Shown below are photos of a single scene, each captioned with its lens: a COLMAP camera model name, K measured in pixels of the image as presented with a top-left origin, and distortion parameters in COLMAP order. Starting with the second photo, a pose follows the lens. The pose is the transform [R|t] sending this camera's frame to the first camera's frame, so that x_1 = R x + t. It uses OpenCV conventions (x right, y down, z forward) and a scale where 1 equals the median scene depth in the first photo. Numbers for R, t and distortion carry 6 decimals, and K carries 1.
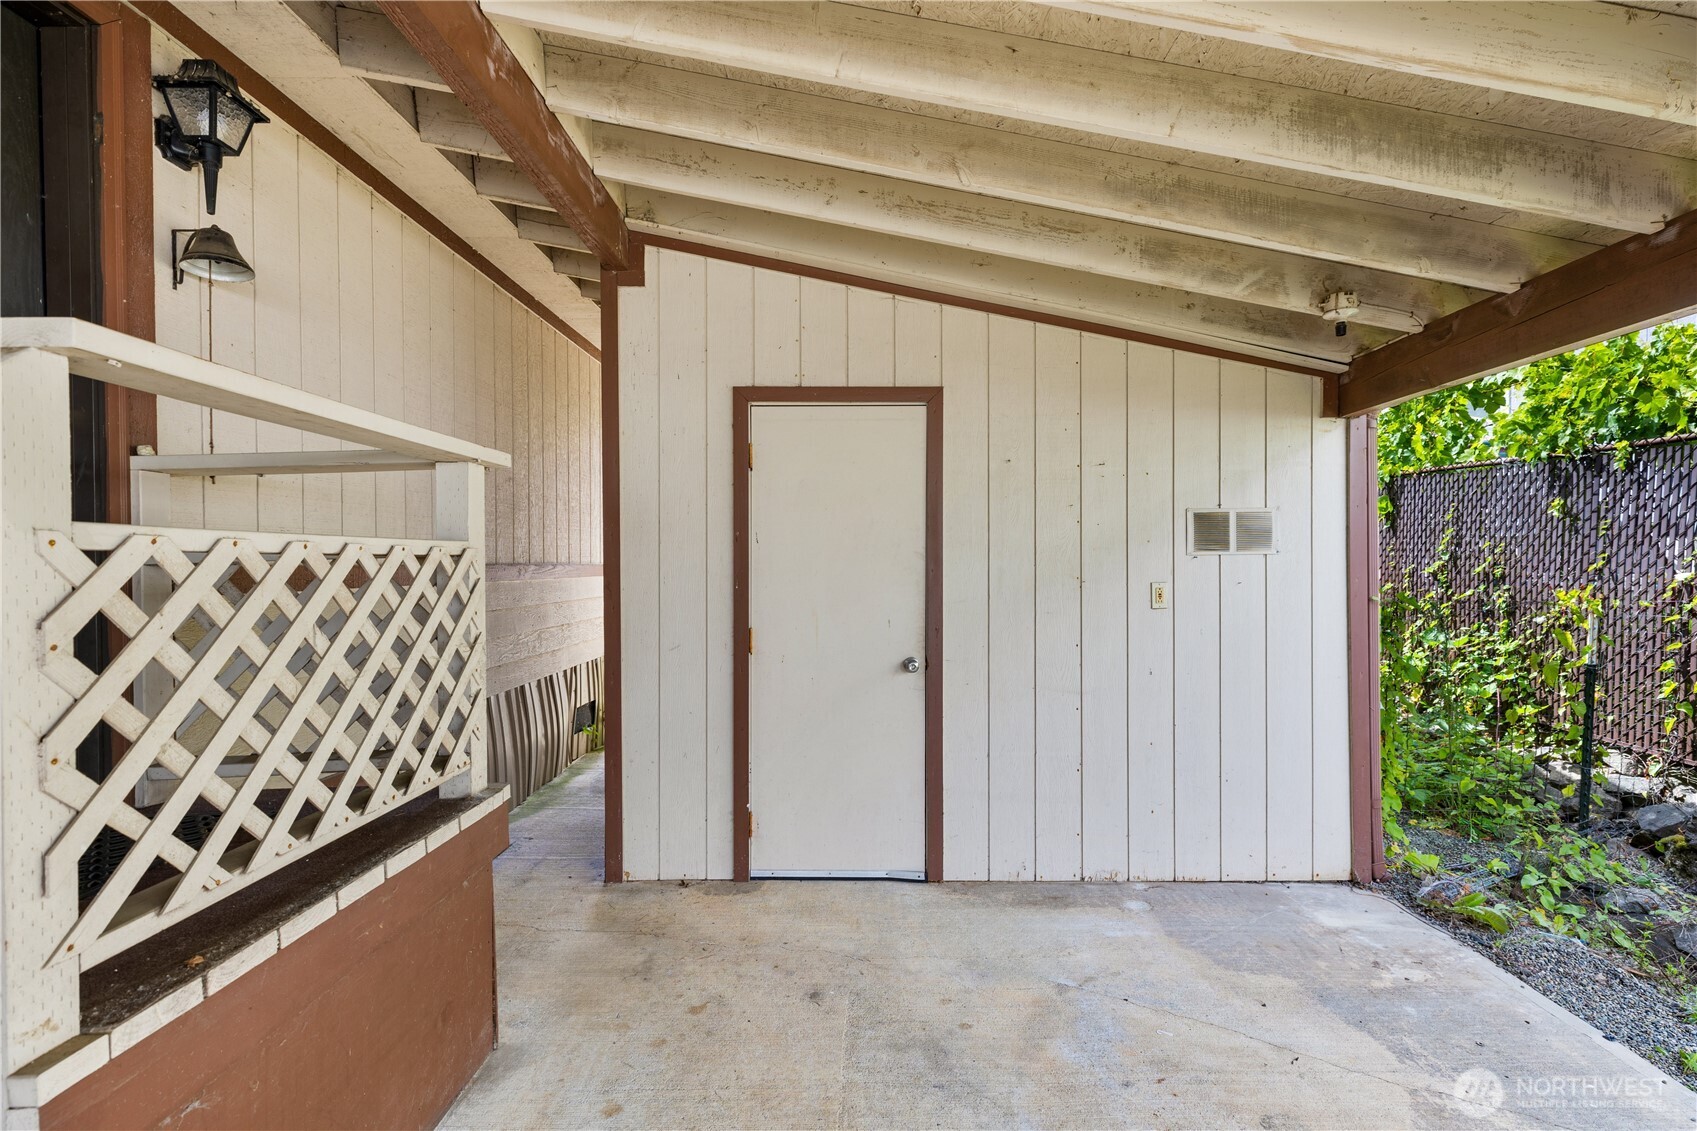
lens RADIAL K [[756.9, 0, 861.1], [0, 756.9, 566.7], [0, 0, 1]] dist [0.009426, 0.000024]
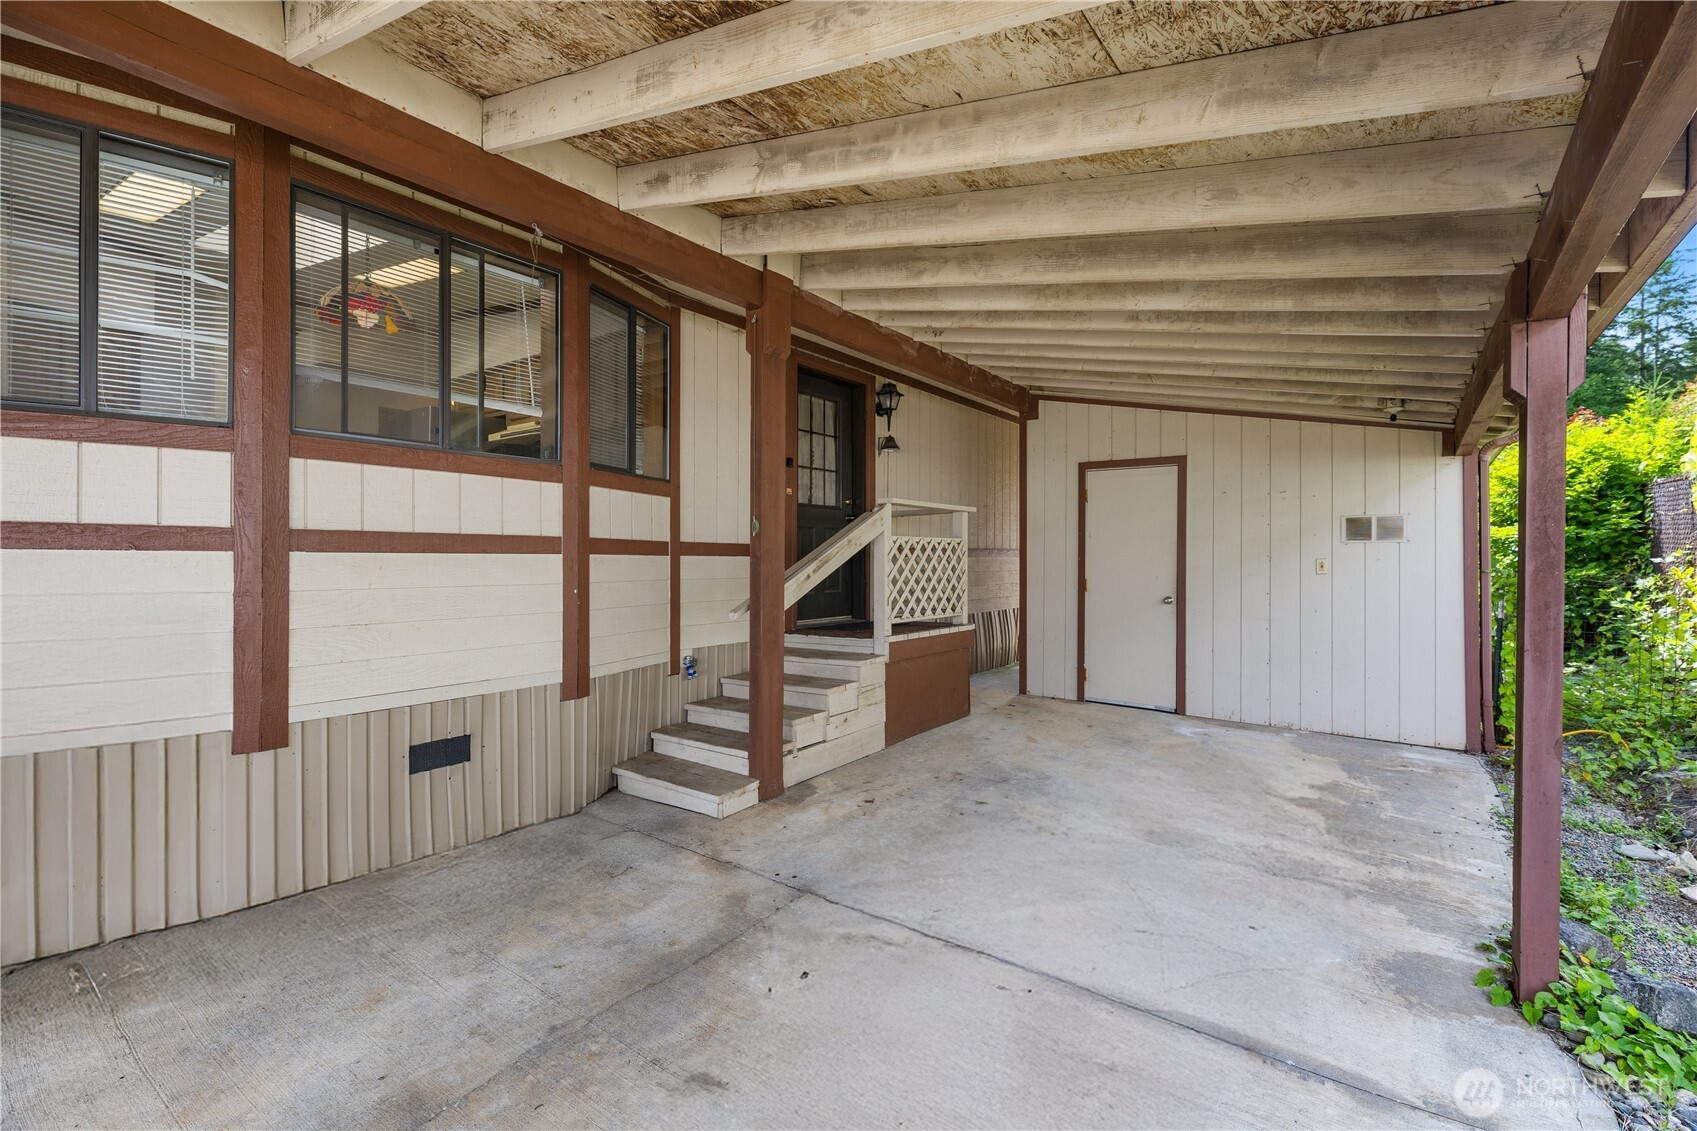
lens RADIAL K [[756.9, 0, 842.0], [0, 756.9, 560.1], [0, 0, 1]] dist [0.009426, 0.000024]
pose [[0.795083, 0.010661, -0.606407, 0.583712], [-0.010455, 0.999938, 0.003872, 0.028834], [0.606411, 0.003261, 0.795145, -1.057561]]
